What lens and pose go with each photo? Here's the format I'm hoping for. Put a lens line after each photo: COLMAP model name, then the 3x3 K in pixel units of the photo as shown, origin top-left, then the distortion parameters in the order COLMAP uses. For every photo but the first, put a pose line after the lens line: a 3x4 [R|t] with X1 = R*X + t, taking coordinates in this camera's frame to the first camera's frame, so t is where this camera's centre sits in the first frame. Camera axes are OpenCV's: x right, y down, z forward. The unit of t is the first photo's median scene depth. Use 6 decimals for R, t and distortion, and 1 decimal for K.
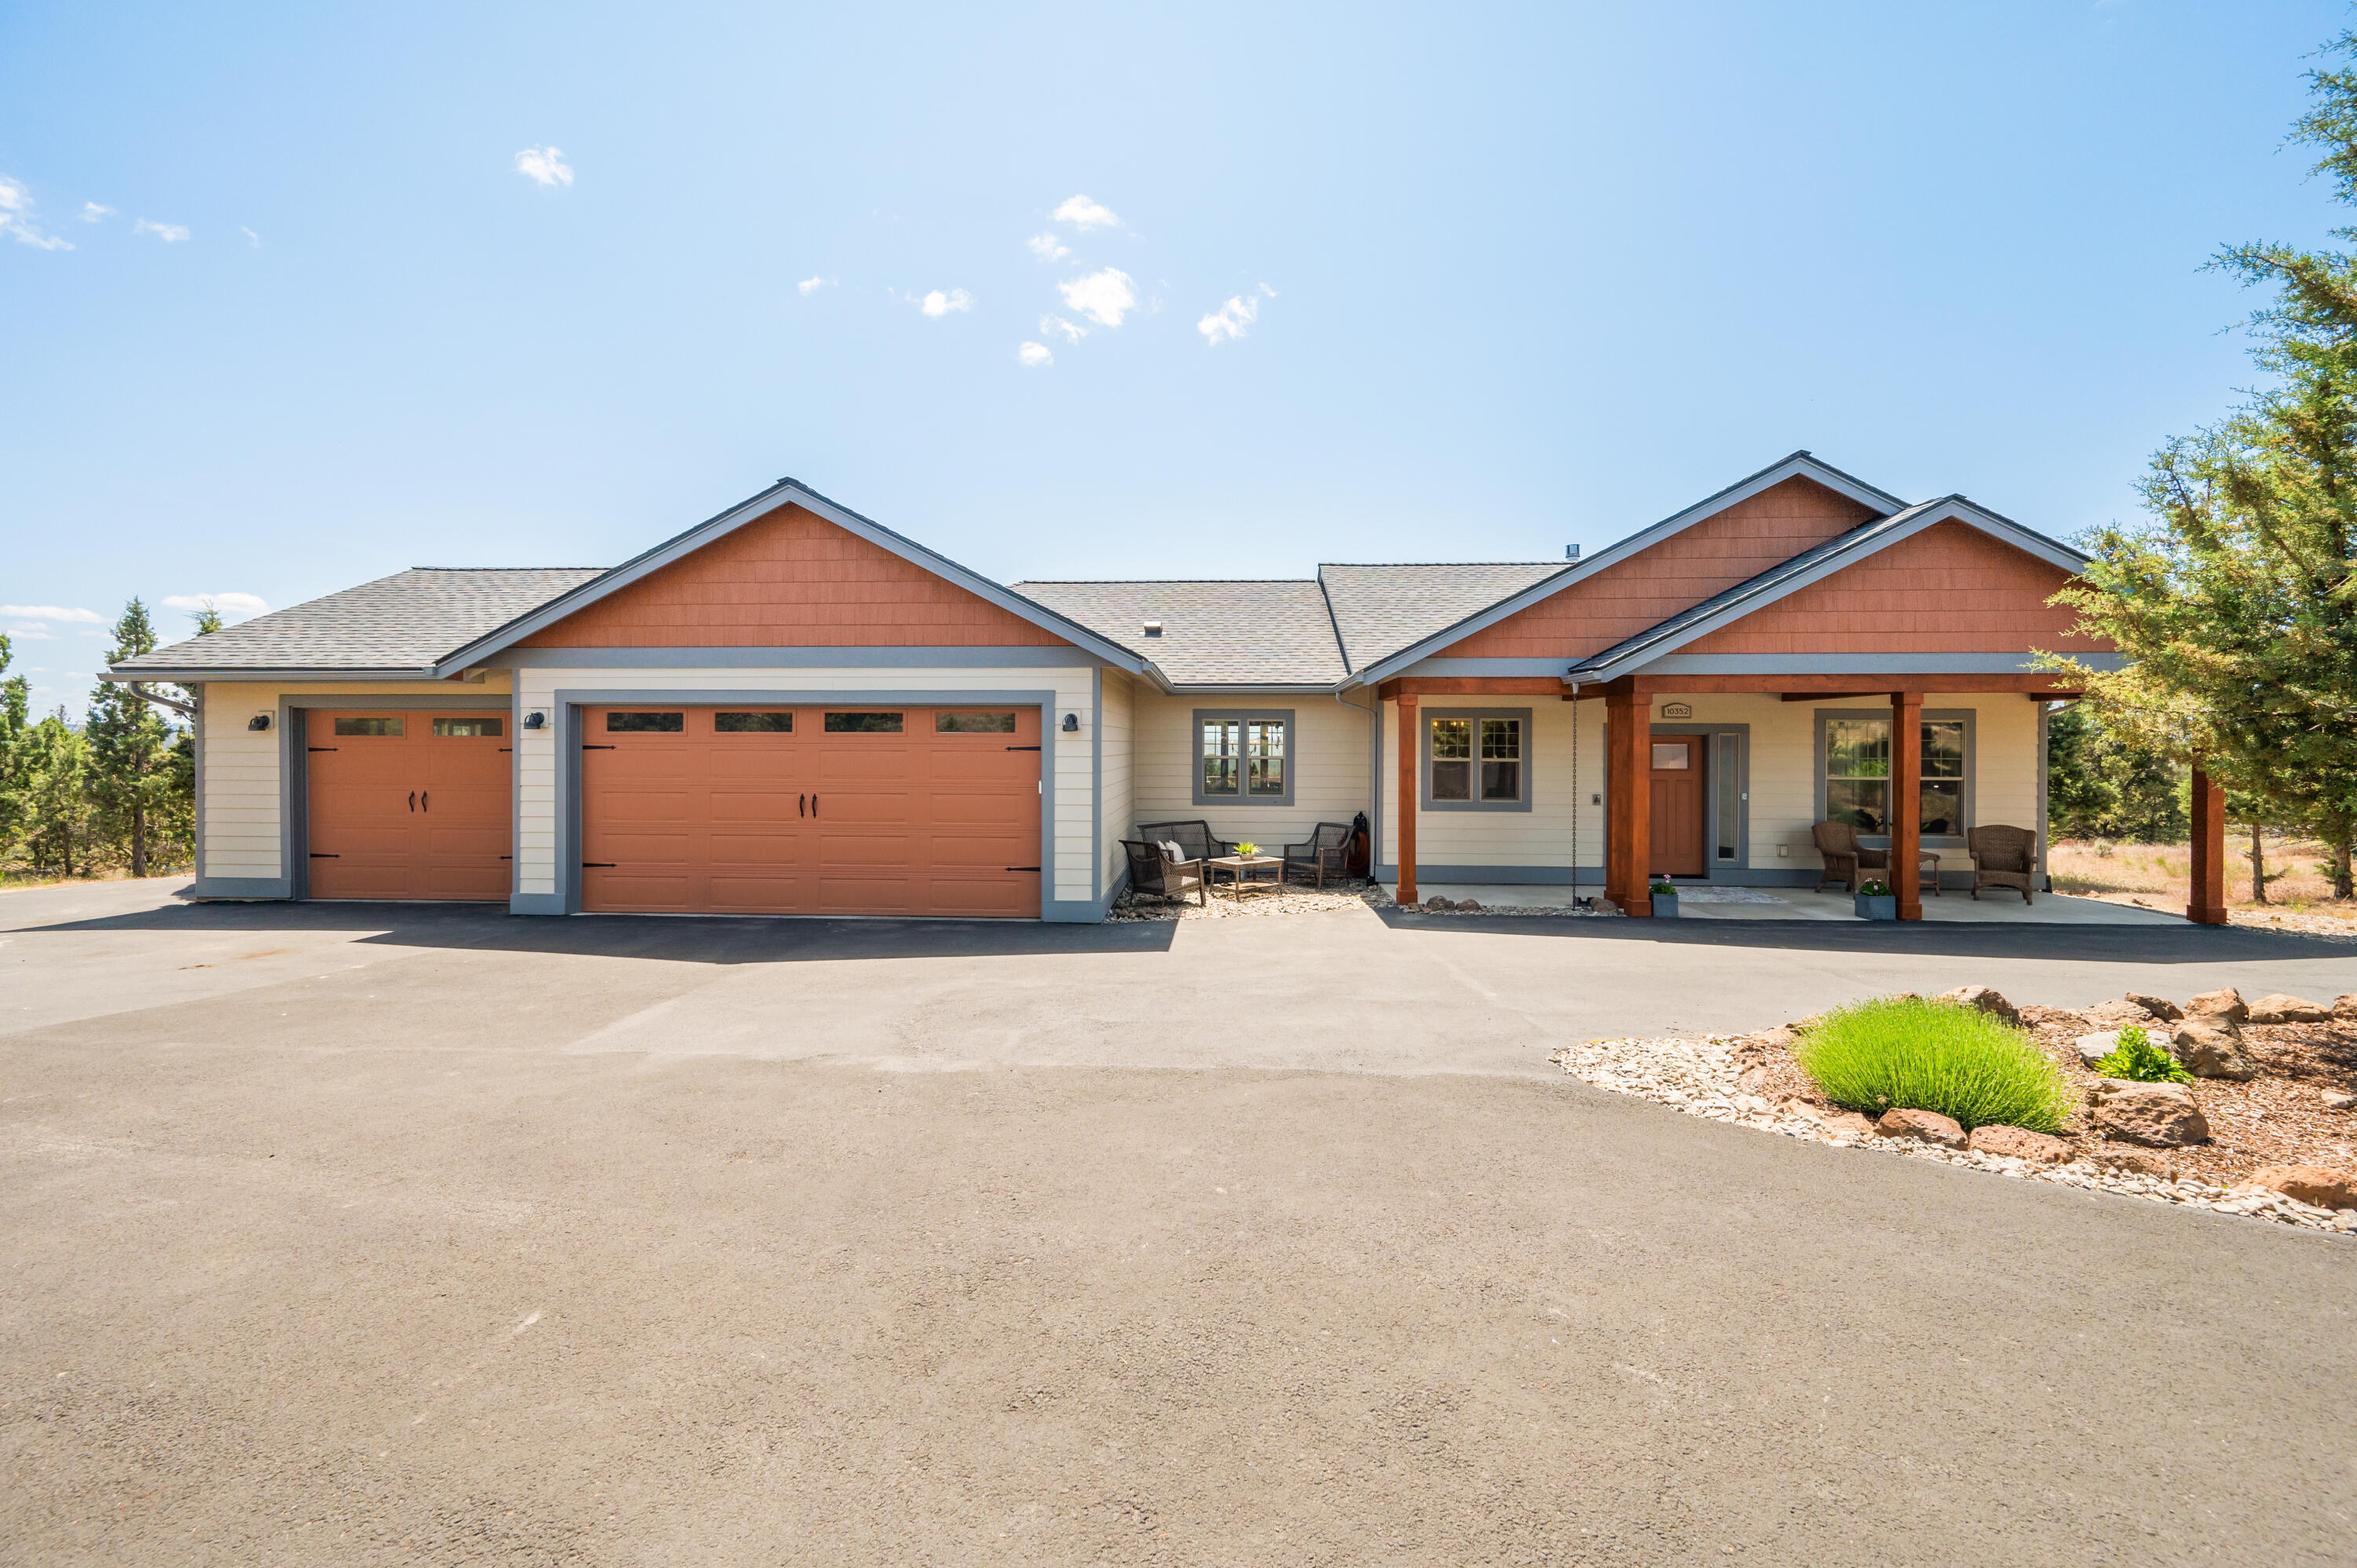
lens RADIAL K [[942.8, 0, 1182.0], [0, 942.8, 750.2], [0, 0, 1]] dist [-0.000065, 0.001727]
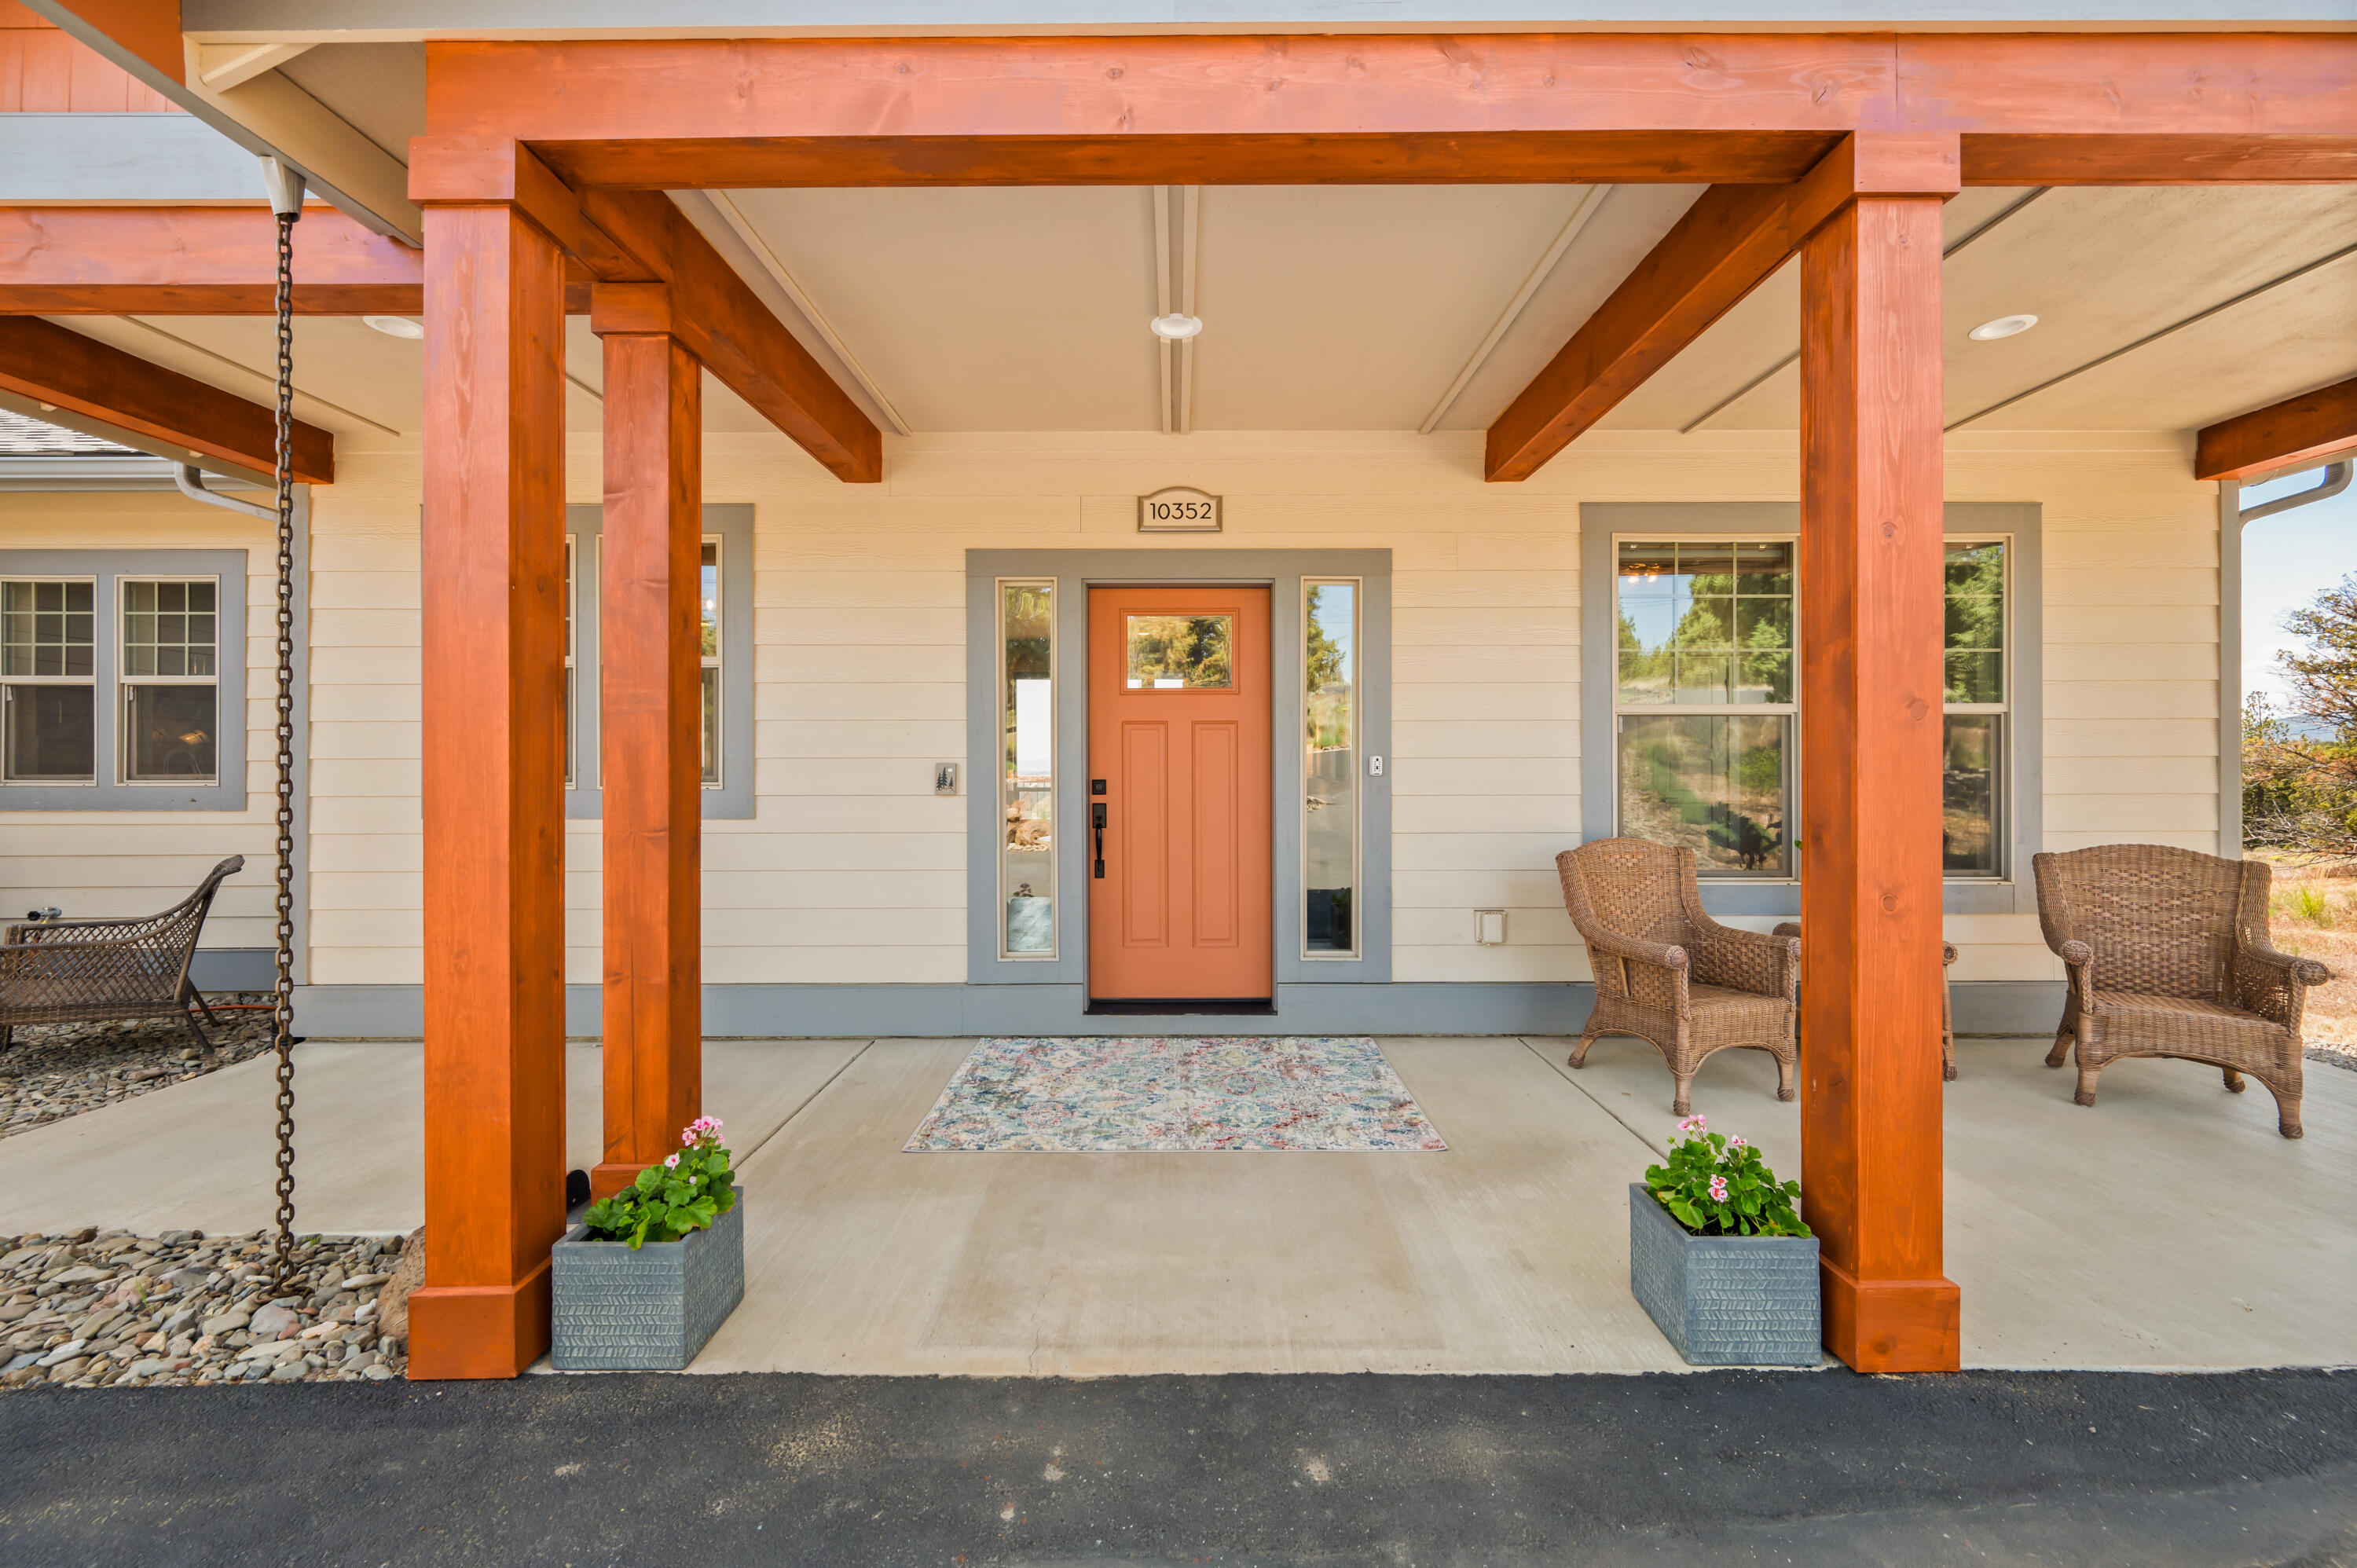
lens RADIAL K [[942.8, 0, 1180.2], [0, 942.8, 772.1], [0, 0, 1]] dist [-0.000065, 0.001727]
pose [[0.998519, -0.006108, 0.054055, 0.621050], [0.006220, 0.999979, -0.001912, 0.062965], [-0.054042, 0.002245, 0.998536, 0.819803]]
